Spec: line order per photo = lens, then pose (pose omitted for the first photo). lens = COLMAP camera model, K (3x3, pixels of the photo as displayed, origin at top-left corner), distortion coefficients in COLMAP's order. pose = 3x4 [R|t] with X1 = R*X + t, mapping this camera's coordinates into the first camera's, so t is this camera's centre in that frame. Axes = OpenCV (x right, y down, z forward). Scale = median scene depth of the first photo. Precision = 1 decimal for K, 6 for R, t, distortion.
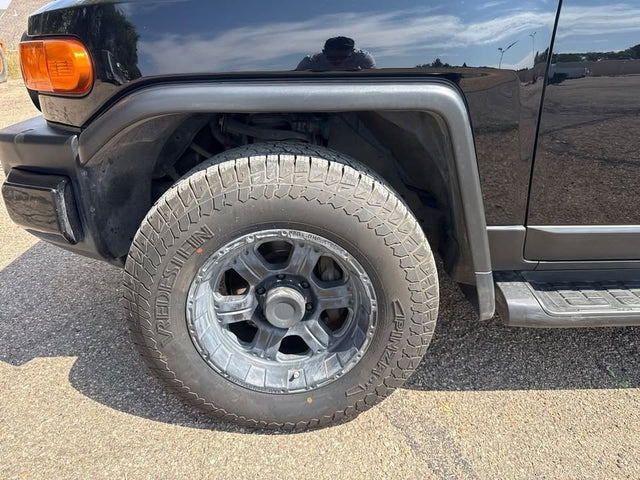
lens RADIAL K [[455.2, 0, 322.7], [0, 455.2, 240.7], [0, 0, 1]] dist [0.017771, -0.020438]
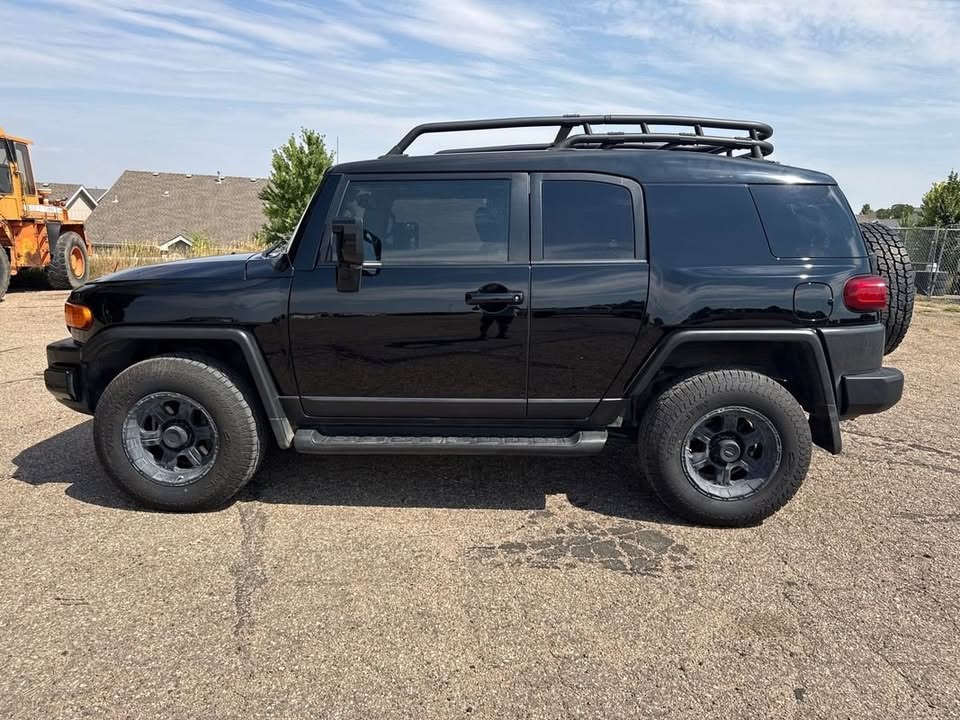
lens RADIAL K [[682.7, 0, 478.5], [0, 682.7, 363.2], [0, 0, 1]] dist [0.017771, -0.020438]
pose [[0.997503, 0.018563, -0.068136, 1.363716], [-0.033054, 0.975347, -0.218189, 0.427273], [0.062406, 0.219896, 0.973525, -1.767788]]
